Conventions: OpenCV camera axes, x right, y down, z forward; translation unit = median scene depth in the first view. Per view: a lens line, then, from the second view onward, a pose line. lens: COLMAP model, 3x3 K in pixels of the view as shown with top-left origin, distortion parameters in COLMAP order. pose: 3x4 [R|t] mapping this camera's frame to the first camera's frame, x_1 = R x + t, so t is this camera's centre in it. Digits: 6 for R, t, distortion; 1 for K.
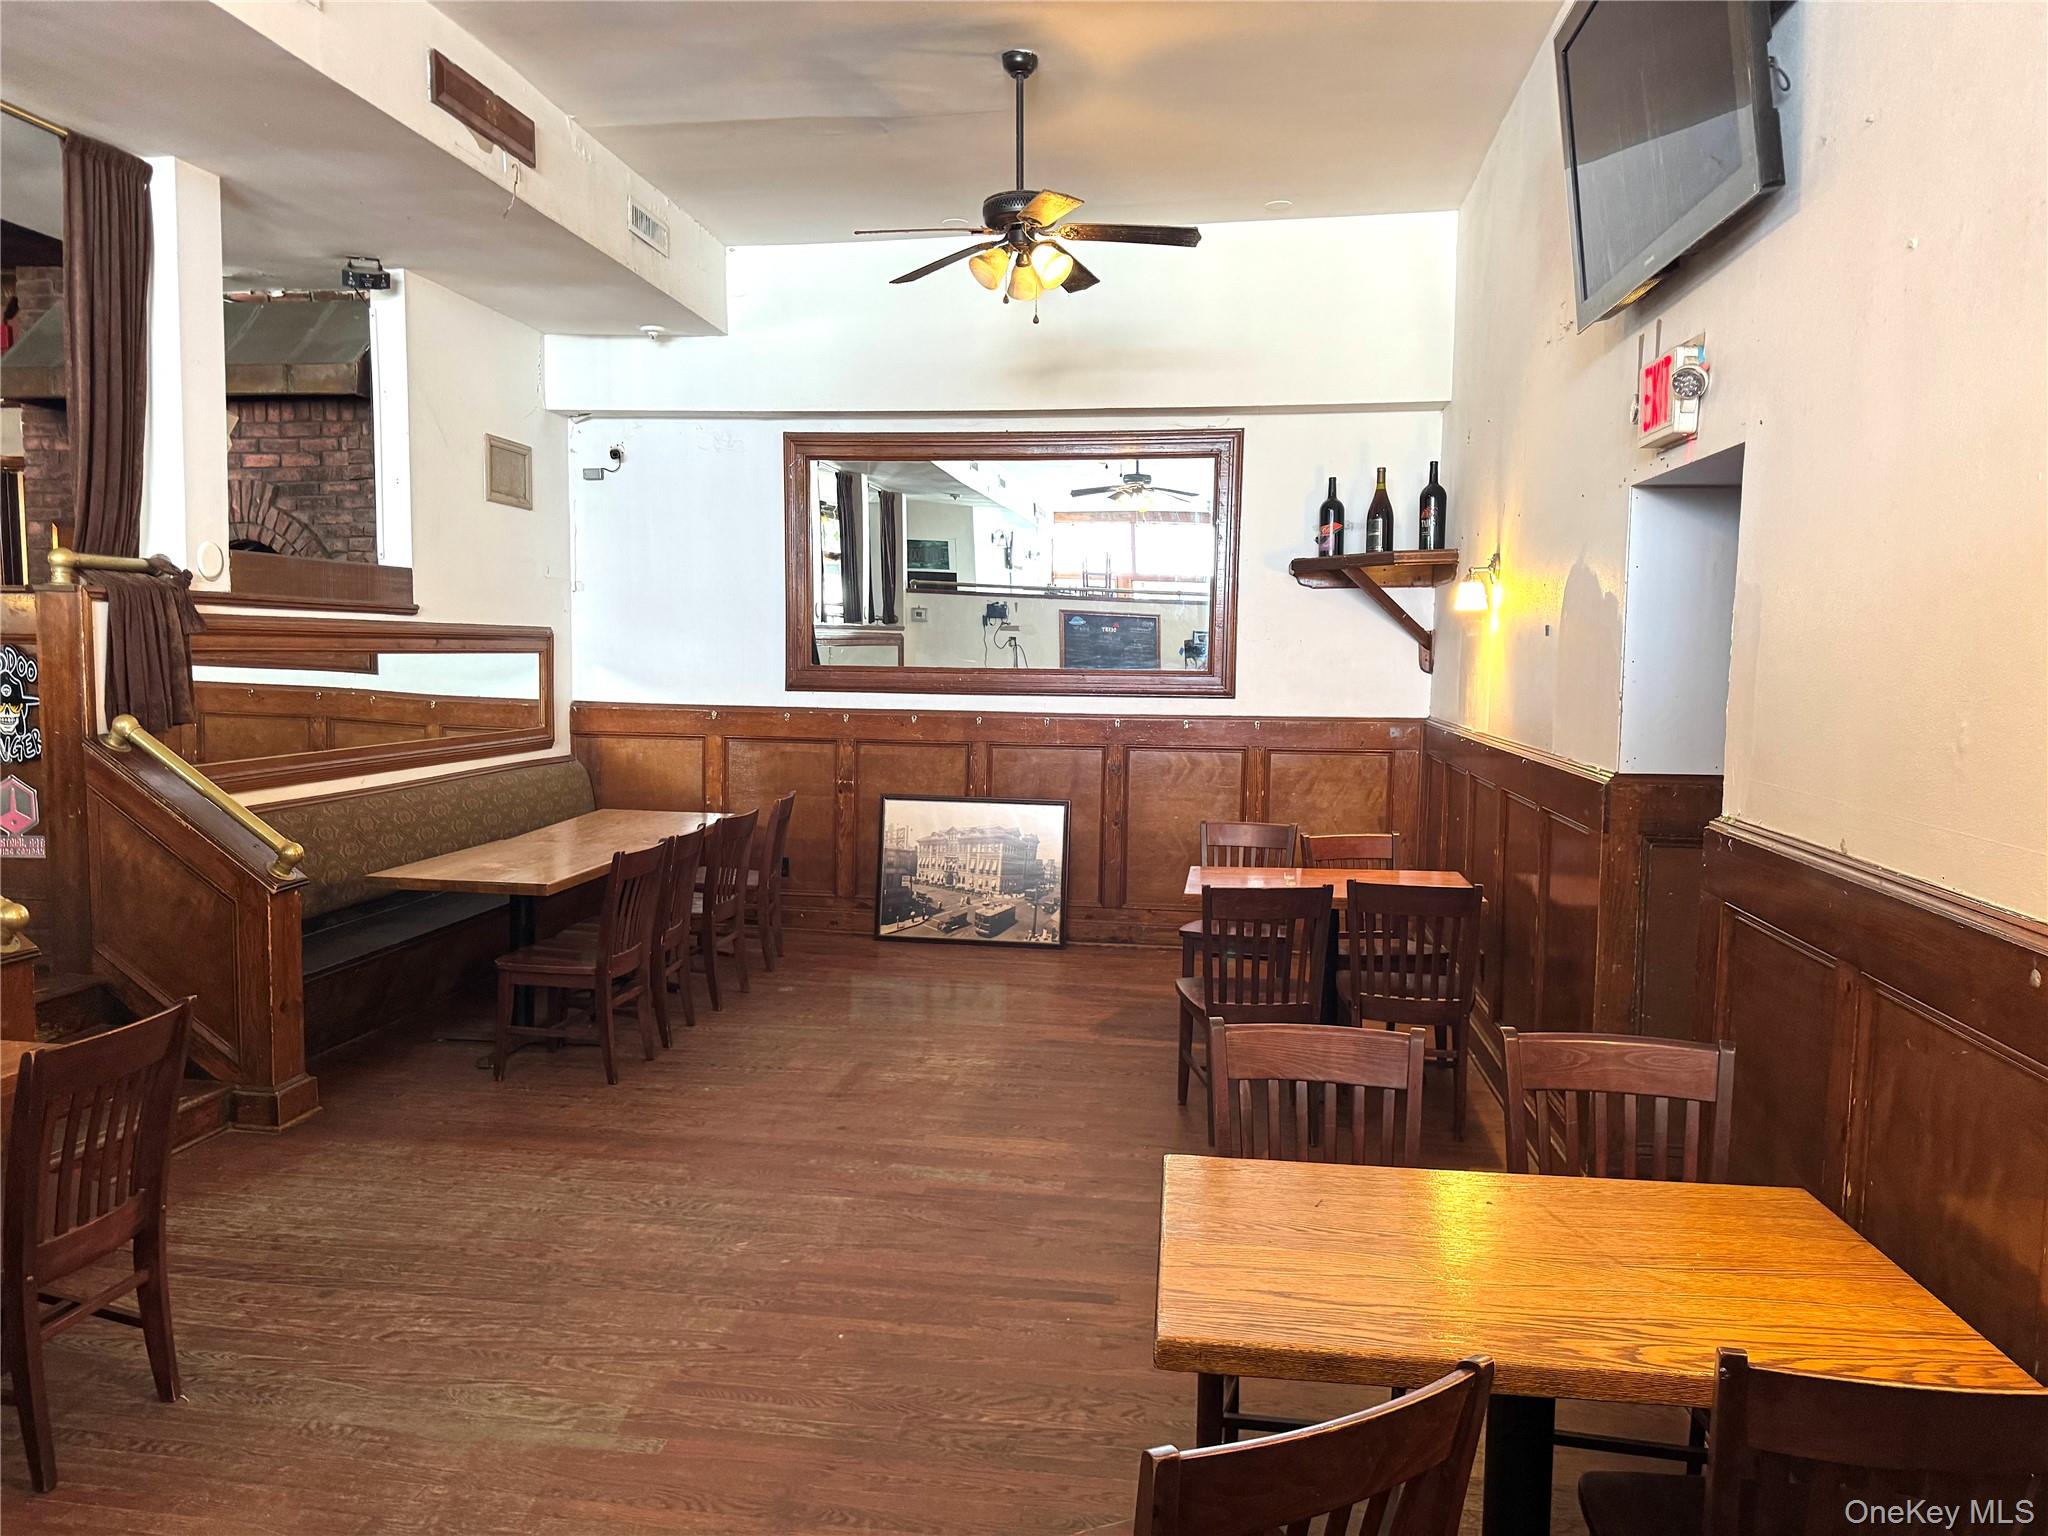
lens RADIAL K [[1452.0, 0, 1024.0], [0, 1452.0, 768.0], [0, 0, 1]] dist [0.146581, -0.259525]
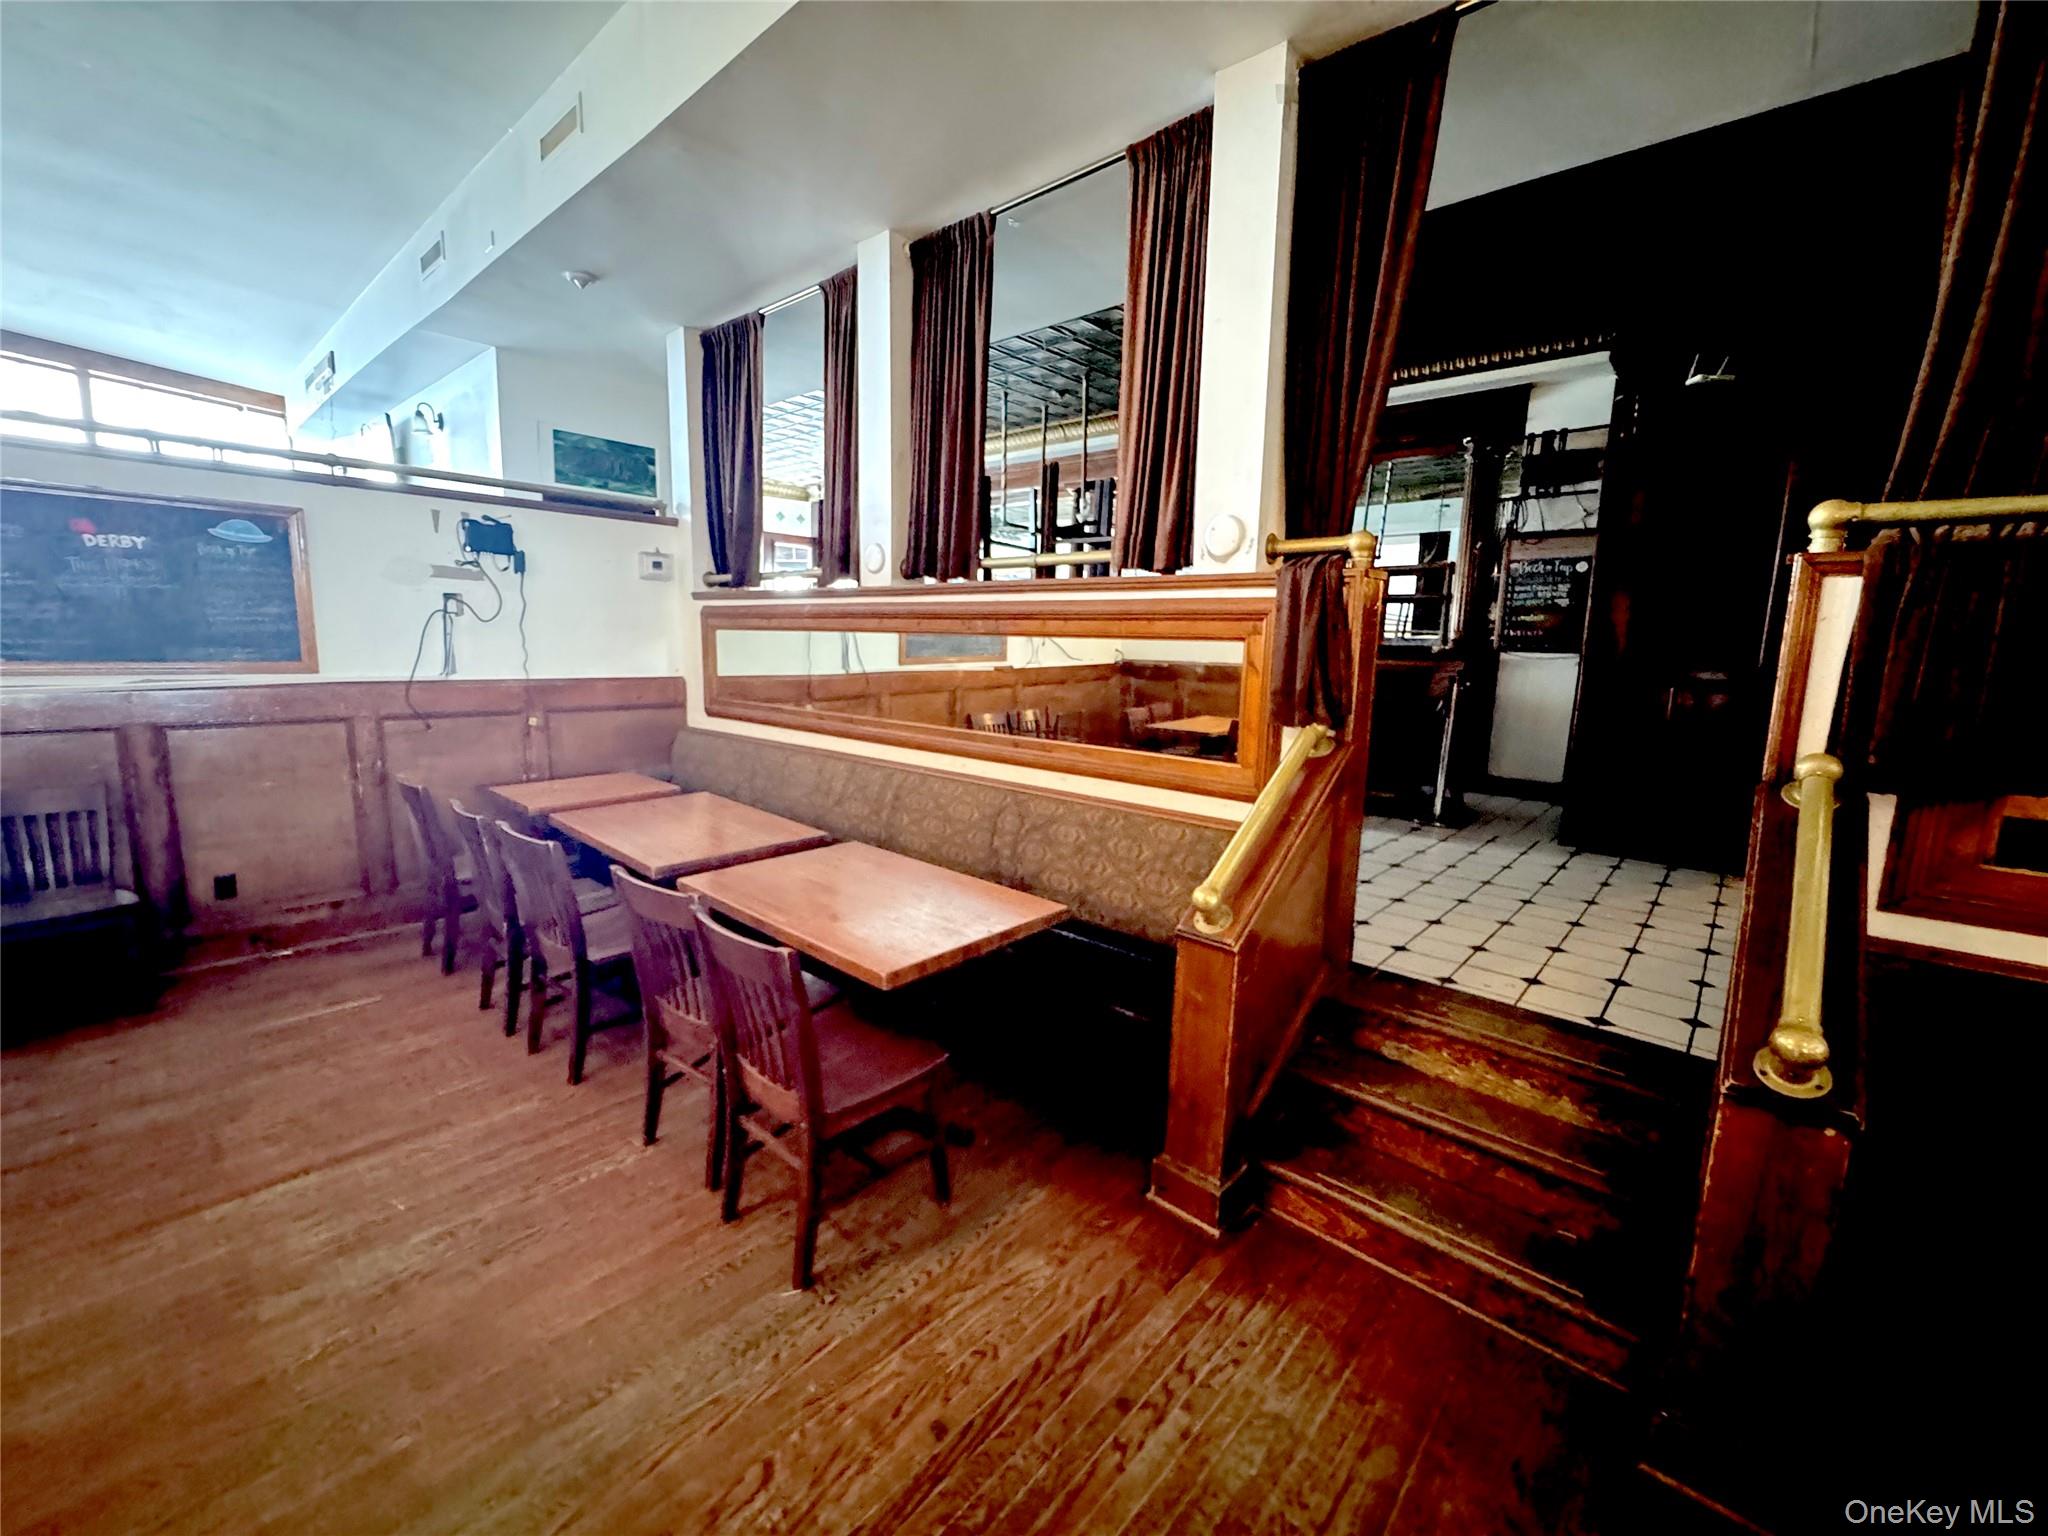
lens RADIAL K [[823.9, 0, 1025.3], [0, 823.9, 774.6], [0, 0, 1]] dist [-0.001004, -0.000509]
pose [[-0.552979, 0.102333, -0.826887, -0.076582], [-0.107148, 0.975455, 0.192374, -0.036964], [0.826277, 0.194978, -0.528442, 0.556834]]
